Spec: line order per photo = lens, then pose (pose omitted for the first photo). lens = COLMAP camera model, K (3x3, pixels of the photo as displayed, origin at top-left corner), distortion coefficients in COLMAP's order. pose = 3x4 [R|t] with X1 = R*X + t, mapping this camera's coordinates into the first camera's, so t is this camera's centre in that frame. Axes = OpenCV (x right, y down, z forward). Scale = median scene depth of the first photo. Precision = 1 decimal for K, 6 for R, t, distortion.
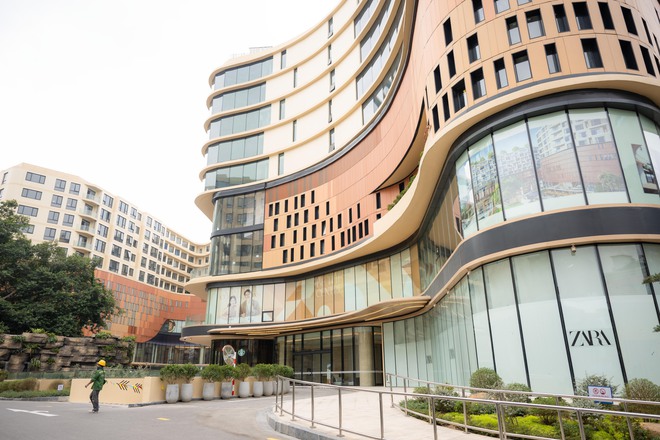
lens RADIAL K [[446.5, 0, 327.9], [0, 446.5, 220.8], [0, 0, 1]] dist [0.002124, -0.007114]
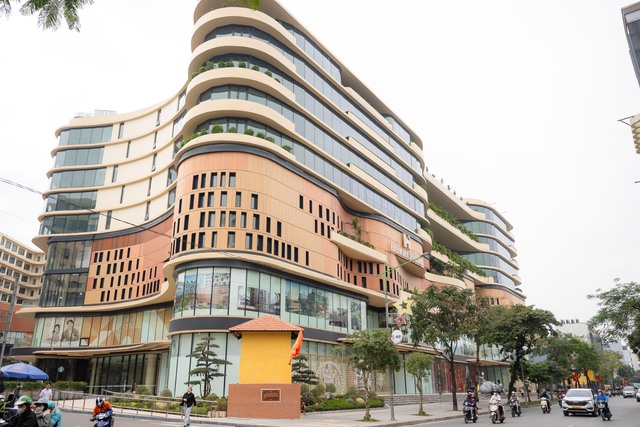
lens RADIAL K [[484.4, 0, 321.2], [0, 484.4, 212.0], [0, 0, 1]] dist [-0.003877, -0.000239]
pose [[0.968578, 0.078929, 0.235854, 0.168578], [-0.076626, 0.996880, -0.018930, -0.187698], [-0.236612, 0.000262, 0.971604, -0.525548]]
